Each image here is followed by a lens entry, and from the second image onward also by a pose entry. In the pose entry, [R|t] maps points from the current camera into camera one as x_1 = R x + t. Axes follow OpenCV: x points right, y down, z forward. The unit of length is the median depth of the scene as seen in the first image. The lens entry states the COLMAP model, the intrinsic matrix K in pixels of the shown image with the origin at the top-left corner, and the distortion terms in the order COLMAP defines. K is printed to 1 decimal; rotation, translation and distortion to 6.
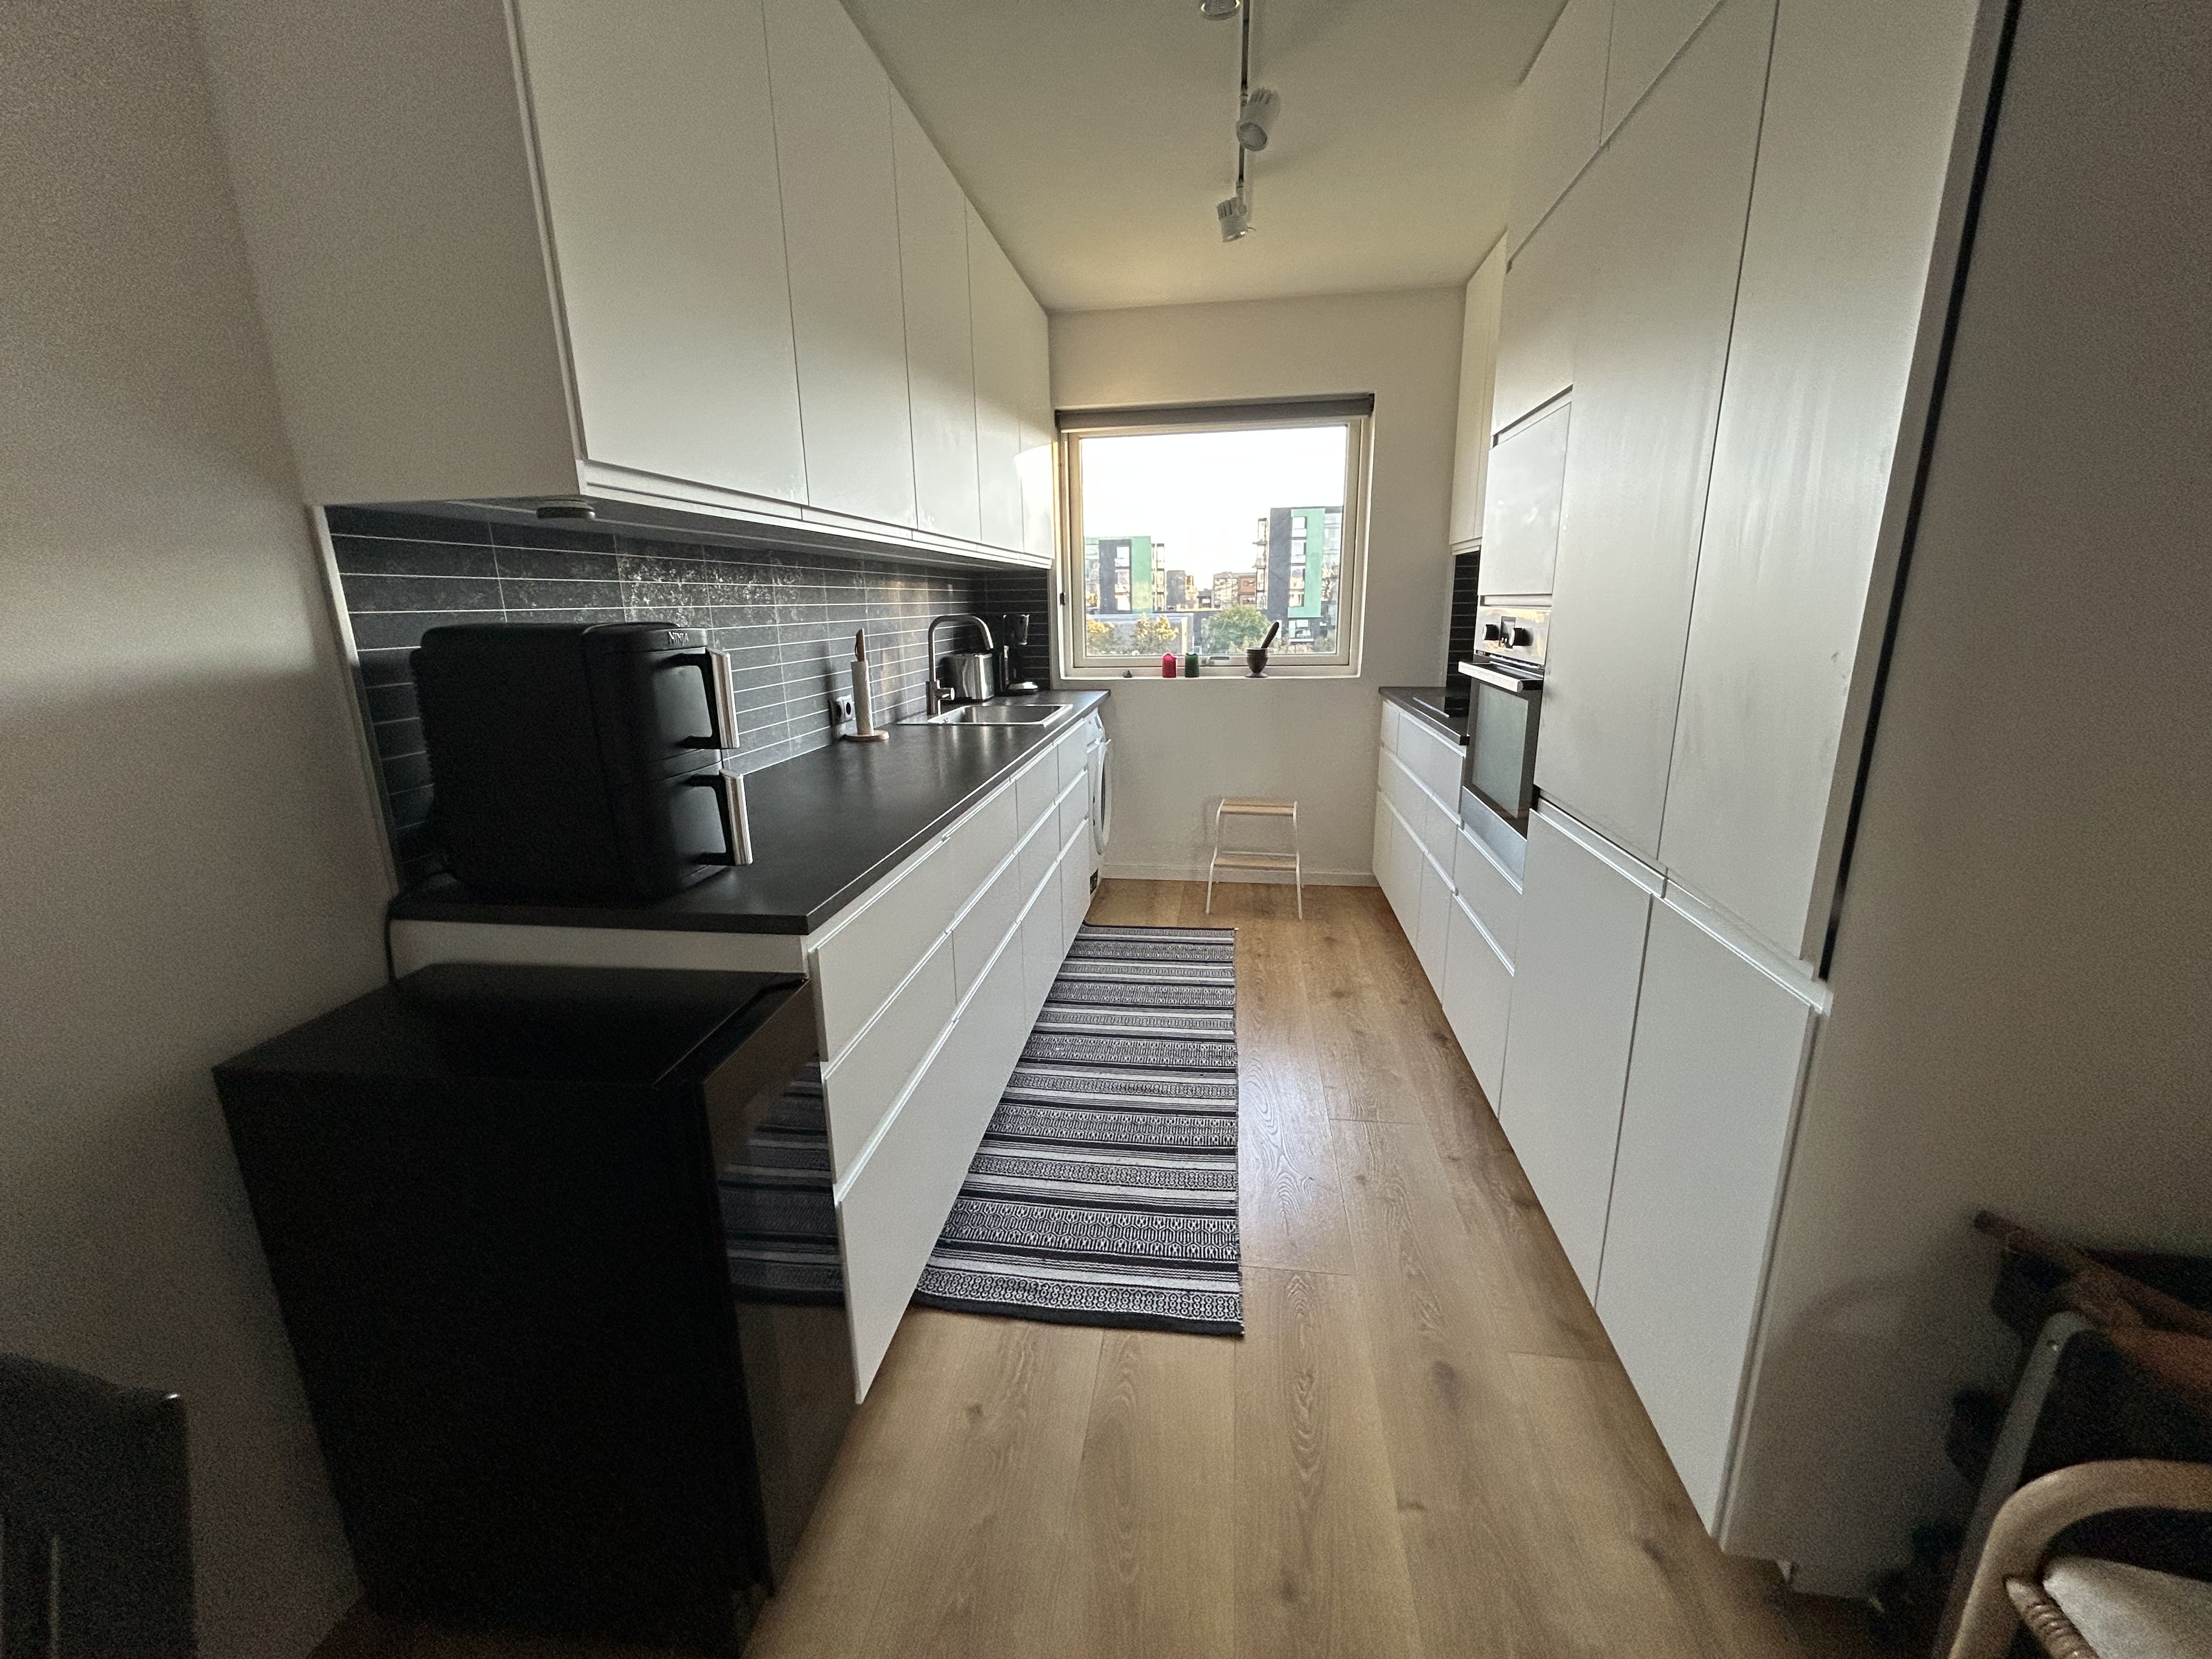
lens RADIAL K [[887.8, 0, 1106.0], [0, 887.8, 829.5], [0, 0, 1]] dist [-0.001192, -0.000078]
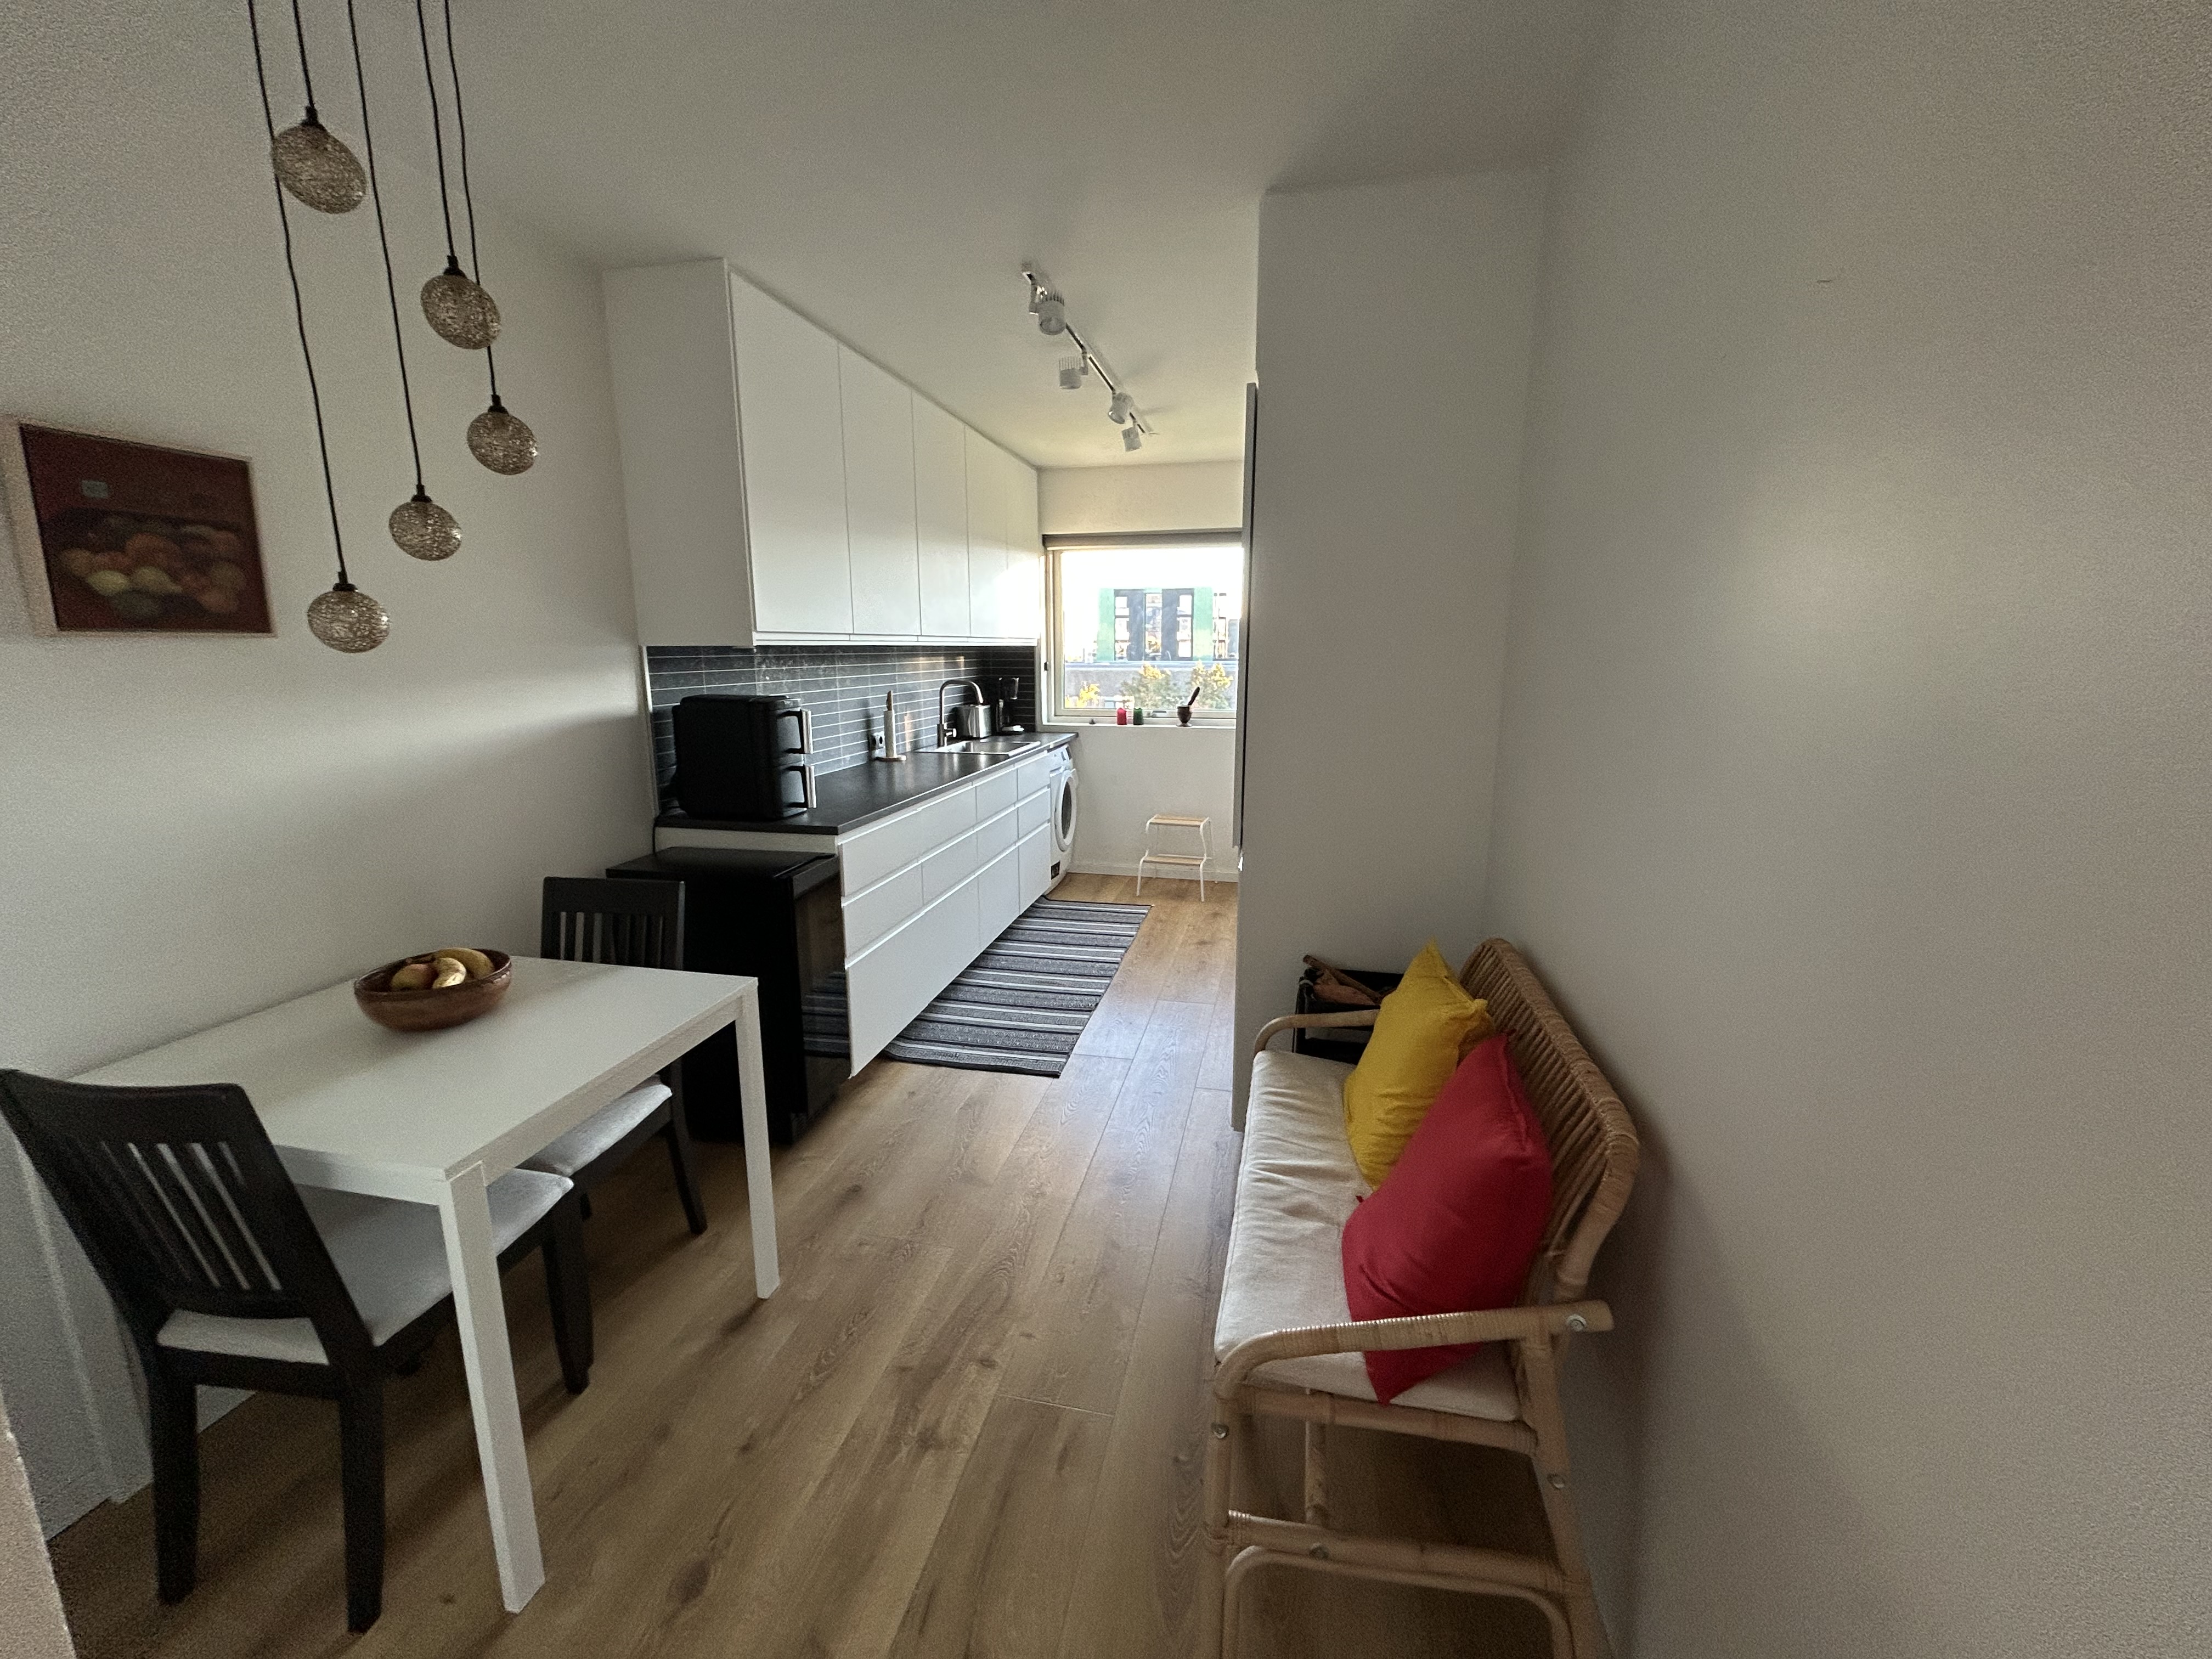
lens RADIAL K [[885.0, 0, 1106.0], [0, 885.0, 829.5], [0, 0, 1]] dist [0.017355, -0.000067]
pose [[0.997201, 0.031987, -0.067577, 0.220133], [-0.035174, 0.998299, -0.046496, 0.081228], [0.065975, 0.048743, 0.996630, -0.534221]]
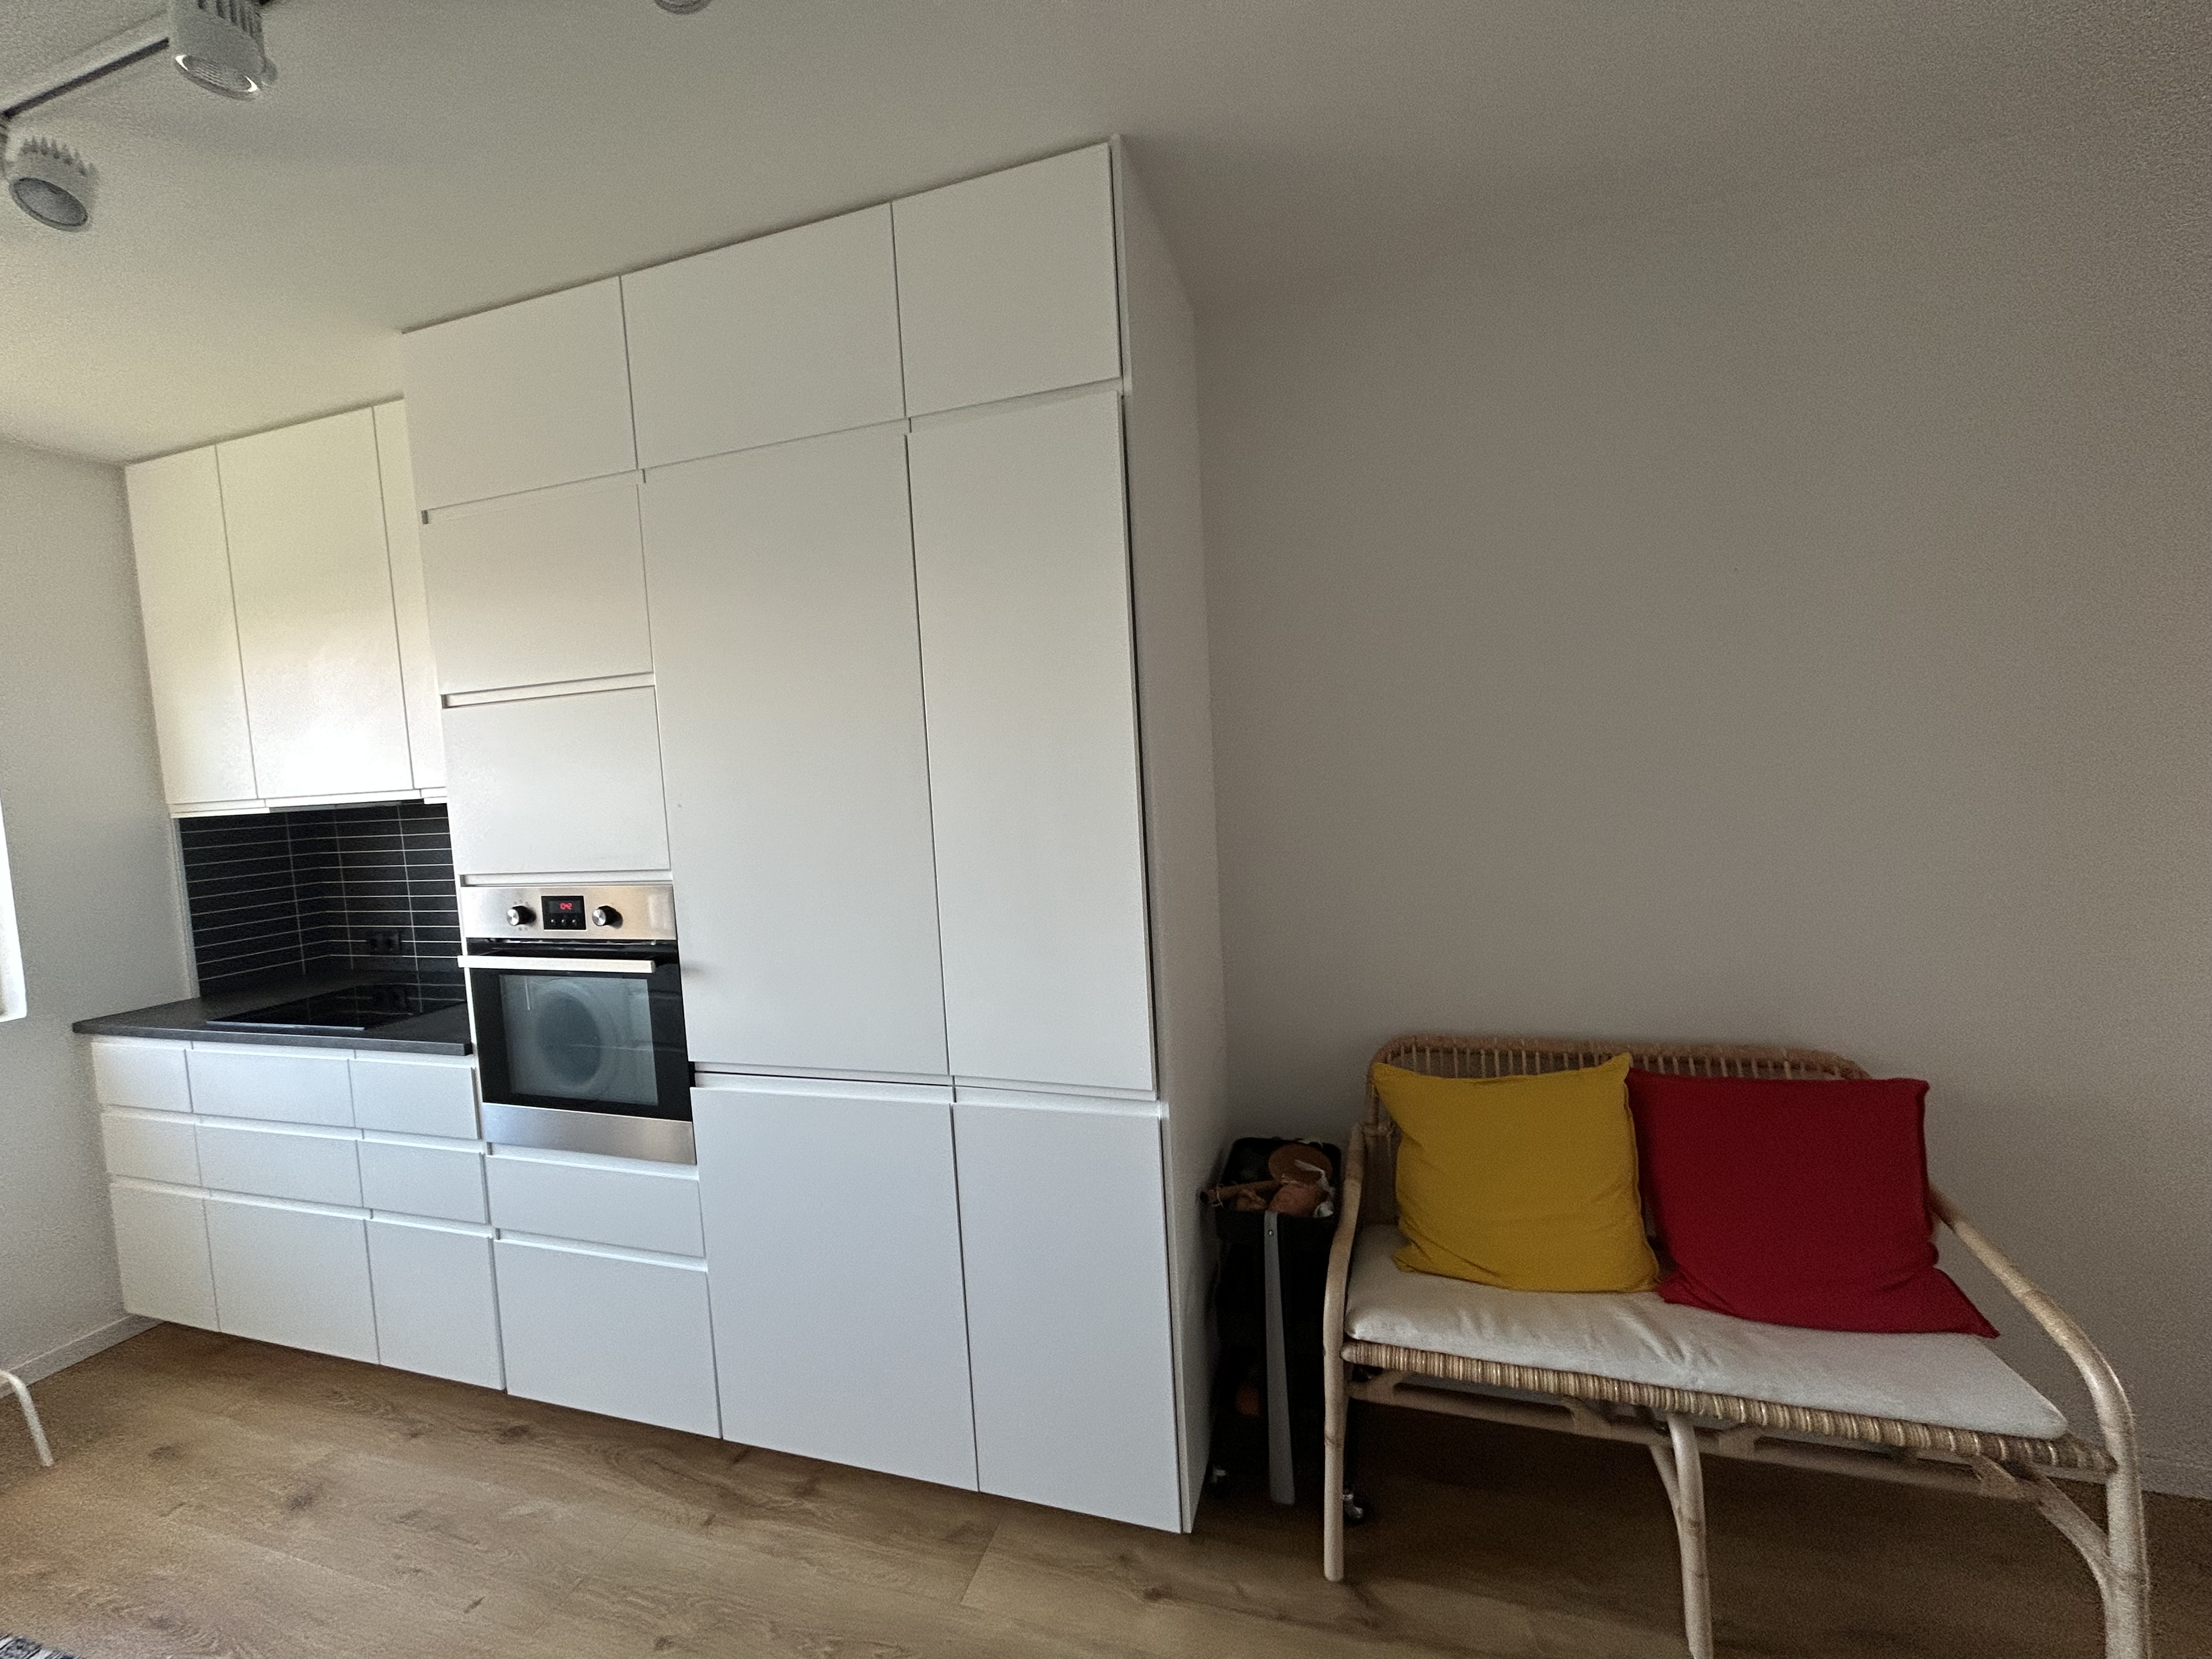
lens RADIAL K [[885.0, 0, 1106.0], [0, 885.0, 829.5], [0, 0, 1]] dist [0.017355, -0.000067]
pose [[0.171167, -0.058831, 0.983484, -0.272171], [0.292745, 0.956170, 0.006248, -0.120421], [-0.940745, 0.286841, 0.180887, 0.240640]]
